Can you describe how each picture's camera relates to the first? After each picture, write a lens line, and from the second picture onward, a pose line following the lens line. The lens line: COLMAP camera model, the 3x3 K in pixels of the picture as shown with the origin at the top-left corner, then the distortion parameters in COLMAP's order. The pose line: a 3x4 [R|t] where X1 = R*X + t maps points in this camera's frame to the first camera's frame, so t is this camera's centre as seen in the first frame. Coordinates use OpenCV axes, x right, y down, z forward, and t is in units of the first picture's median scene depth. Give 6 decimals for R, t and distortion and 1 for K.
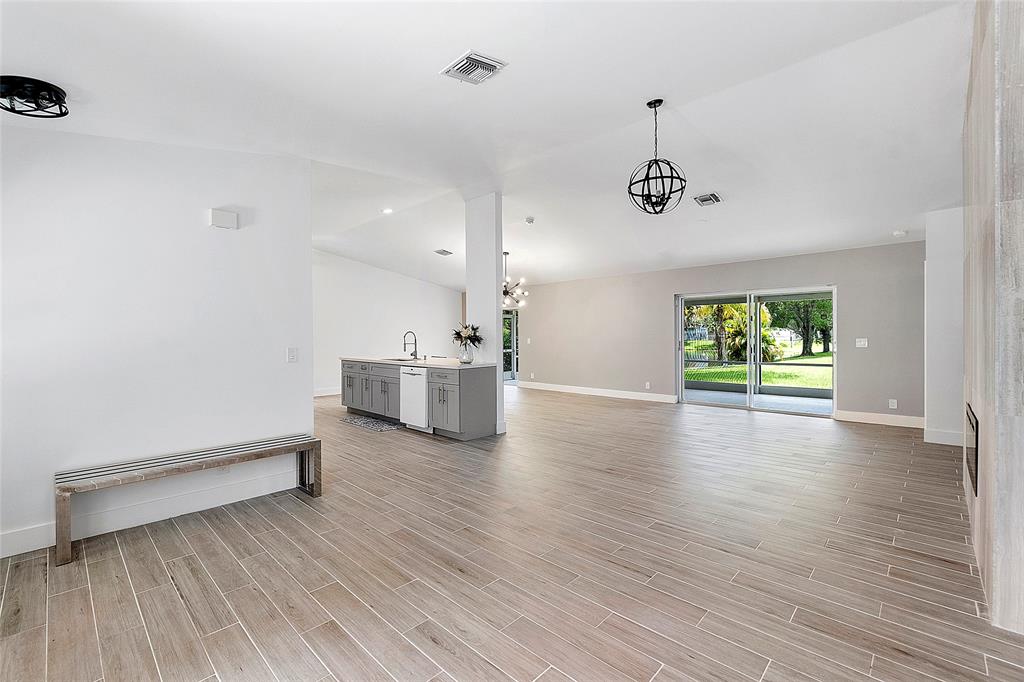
lens RADIAL K [[443.2, 0, 505.9], [0, 443.2, 333.3], [0, 0, 1]] dist [-0.003507, -0.000680]
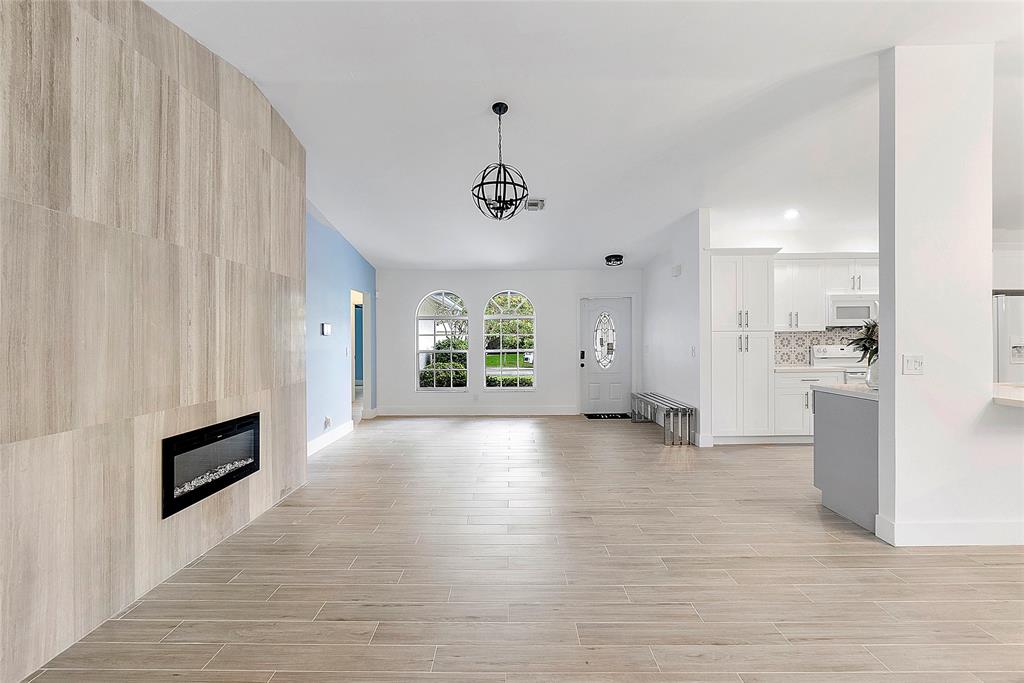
lens RADIAL K [[443.2, 0, 510.0], [0, 443.2, 339.3], [0, 0, 1]] dist [-0.003507, -0.000680]
pose [[-0.714726, 0.014571, -0.699253, 0.637780], [0.014993, 0.999872, 0.005510, -0.005591], [0.699244, -0.006546, -0.714853, 1.085925]]
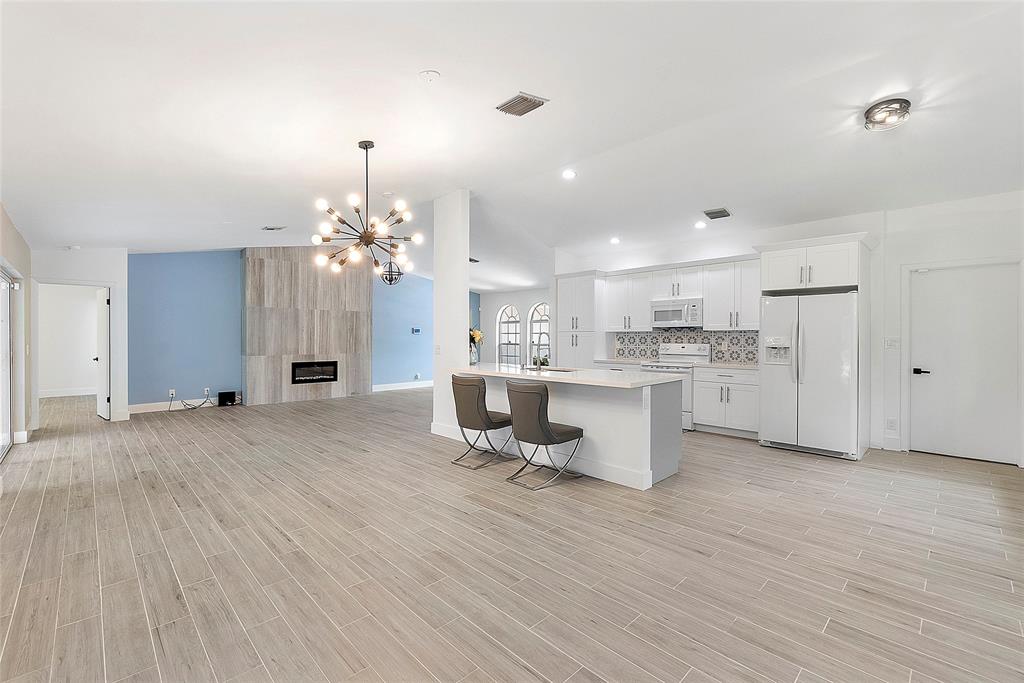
lens RADIAL K [[443.2, 0, 510.0], [0, 443.2, 339.4], [0, 0, 1]] dist [-0.003507, -0.000680]
pose [[-0.999761, 0.008050, 0.020303, -0.209153], [0.008139, 0.999958, 0.004302, 0.005553], [-0.020268, 0.004467, -0.999785, 2.081158]]
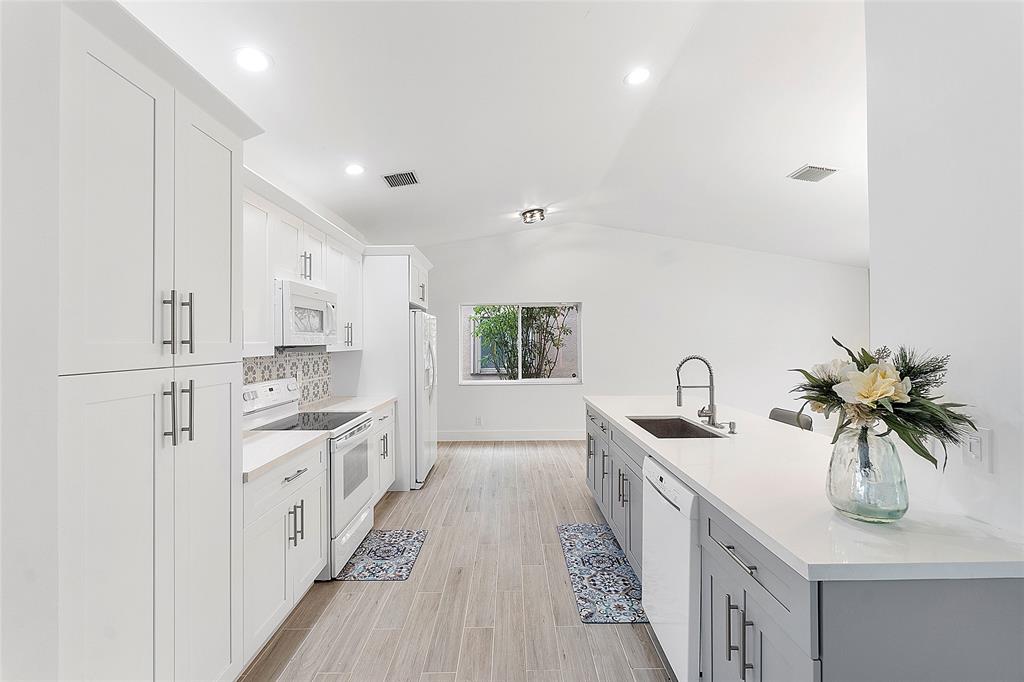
lens RADIAL K [[443.2, 0, 509.2], [0, 443.2, 338.1], [0, 0, 1]] dist [-0.003507, -0.000680]
pose [[0.703085, -0.002277, -0.711102, -0.057582], [0.002865, 0.999996, -0.000369, -0.026140], [0.711100, -0.001778, 0.703089, 0.716265]]
